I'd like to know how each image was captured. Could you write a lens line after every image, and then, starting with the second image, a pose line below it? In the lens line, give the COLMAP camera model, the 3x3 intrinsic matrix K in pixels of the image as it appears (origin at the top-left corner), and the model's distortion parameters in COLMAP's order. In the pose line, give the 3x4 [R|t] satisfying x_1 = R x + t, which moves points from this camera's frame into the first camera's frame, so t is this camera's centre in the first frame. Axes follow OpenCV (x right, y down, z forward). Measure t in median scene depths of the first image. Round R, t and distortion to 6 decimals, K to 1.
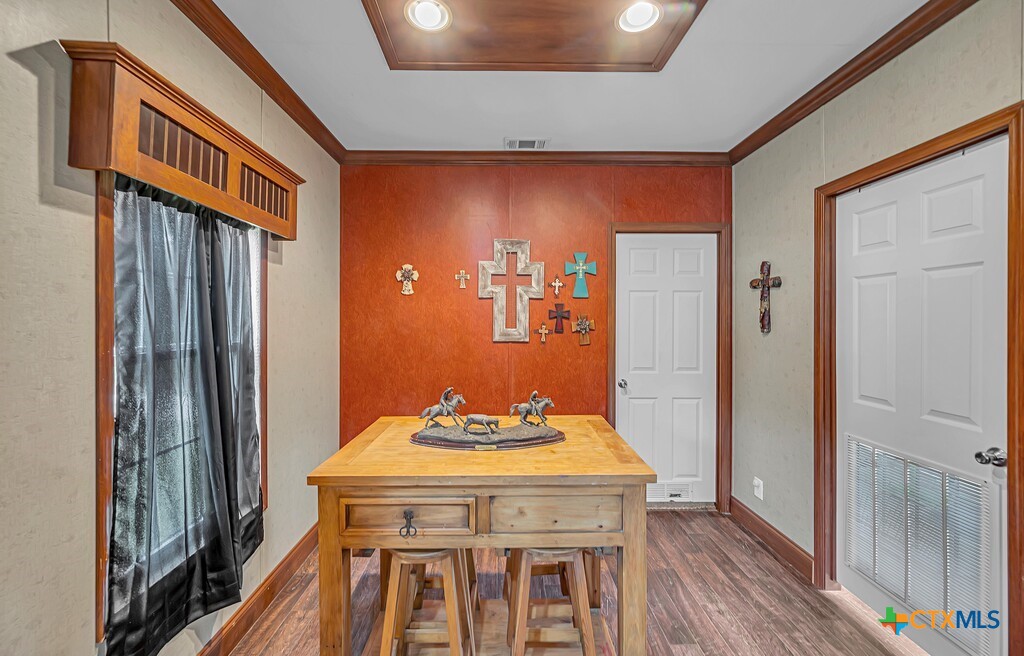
lens RADIAL K [[419.5, 0, 512.1], [0, 419.5, 326.9], [0, 0, 1]] dist [-0.000710, -0.000735]
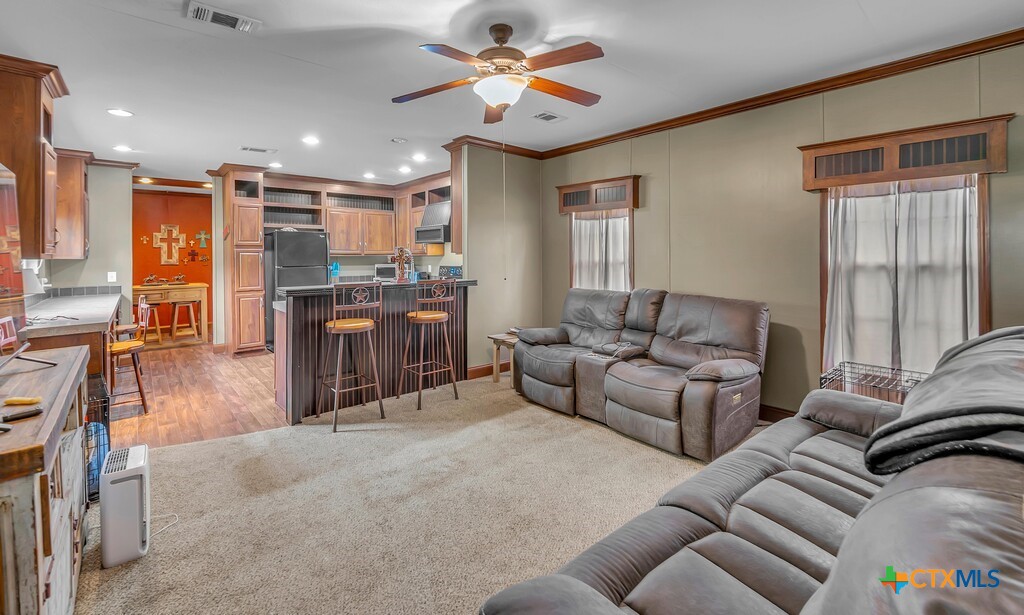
lens RADIAL K [[445.8, 0, 505.0], [0, 445.8, 254.0], [0, 0, 1]] dist [0.017818, 0.000345]
pose [[0.786948, -0.000370, 0.617019, -0.086917], [0.022706, 0.999340, -0.028360, 0.094153], [-0.616601, 0.036328, 0.786437, -2.410287]]
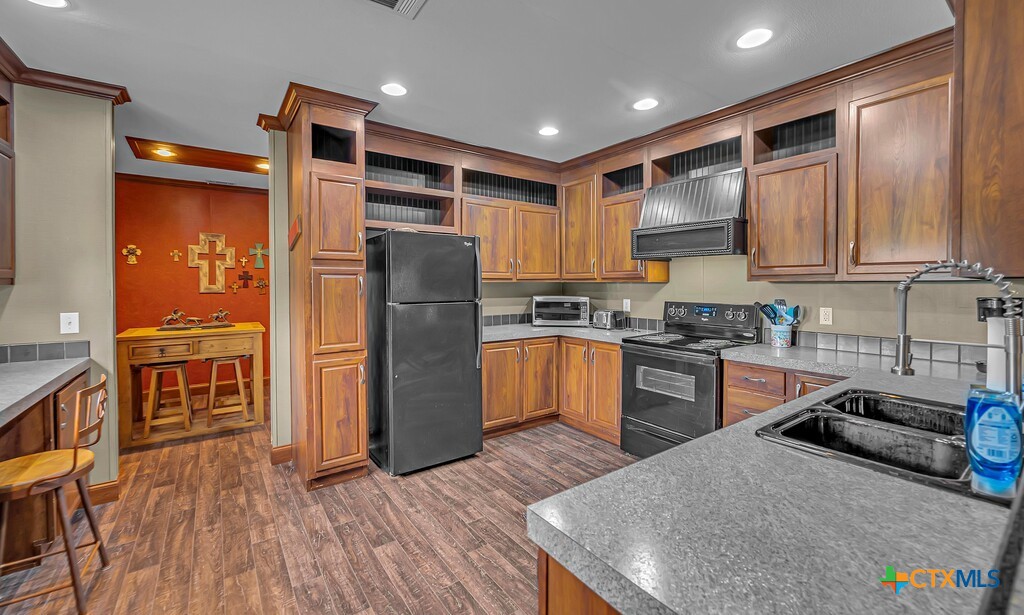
lens RADIAL K [[421.3, 0, 500.8], [0, 421.3, 283.9], [0, 0, 1]] dist [0.010599, 0.000069]
pose [[0.837312, -0.001045, 0.546724, 0.039943], [0.014176, 0.999703, -0.019799, 0.049735], [-0.546542, 0.024328, 0.837079, -1.106130]]
